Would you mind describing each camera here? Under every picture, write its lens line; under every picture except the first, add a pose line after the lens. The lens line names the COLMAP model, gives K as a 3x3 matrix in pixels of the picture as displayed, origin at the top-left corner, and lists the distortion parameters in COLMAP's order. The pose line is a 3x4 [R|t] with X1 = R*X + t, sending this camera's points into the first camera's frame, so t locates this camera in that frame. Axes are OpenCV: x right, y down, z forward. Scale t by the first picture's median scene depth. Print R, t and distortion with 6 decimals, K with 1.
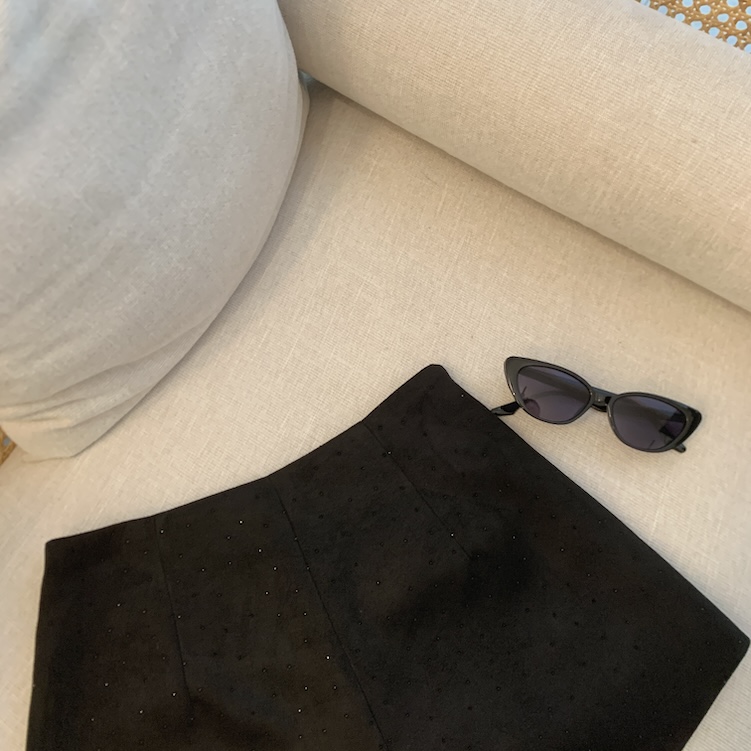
lens RADIAL K [[761.0, 0, 379.3], [0, 761.0, 363.5], [0, 0, 1]] dist [-0.003021, 0.000000]
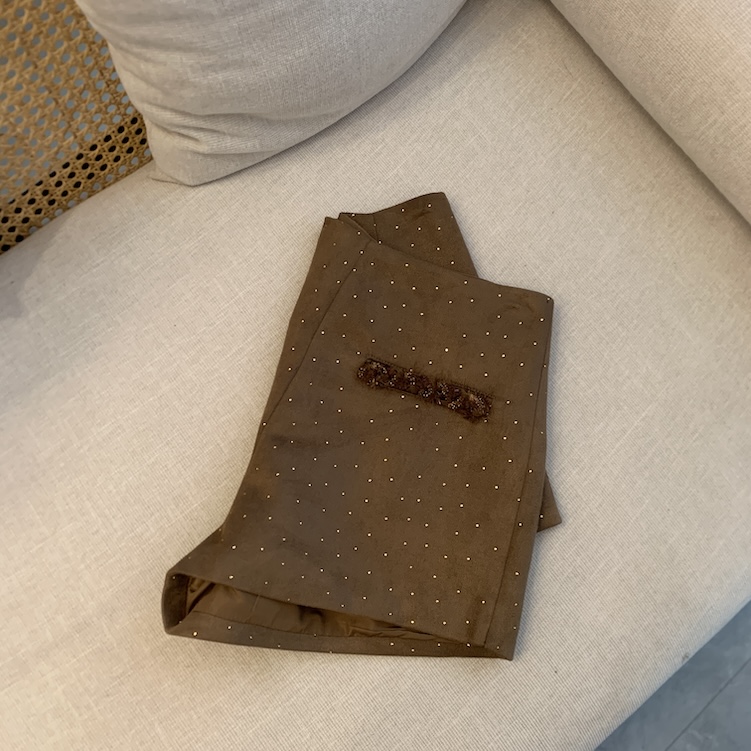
lens RADIAL K [[761.0, 0, 370.0], [0, 761.0, 376.7], [0, 0, 1]] dist [-0.003021, 0.000000]
pose [[0.935273, 0.353512, -0.017132, -0.026355], [-0.350405, 0.931691, 0.095749, 0.186879], [0.049810, -0.083548, 0.995258, -0.161678]]
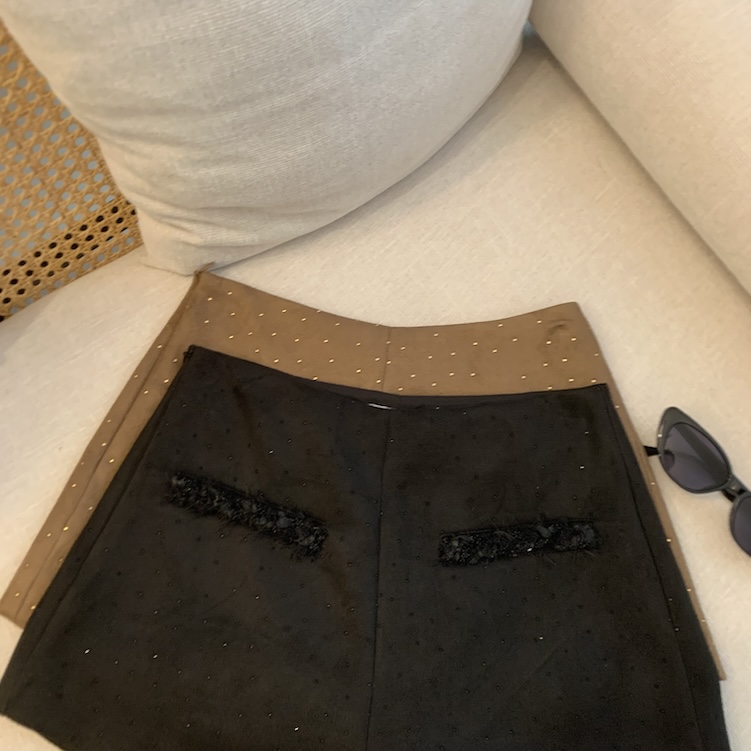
lens RADIAL K [[761.0, 0, 364.8], [0, 761.0, 380.1], [0, 0, 1]] dist [-0.003021, 0.000000]
pose [[0.910146, 0.408057, -0.071587, -0.034664], [-0.403987, 0.912458, 0.064923, 0.084904], [0.091813, -0.030169, 0.995319, -0.044574]]
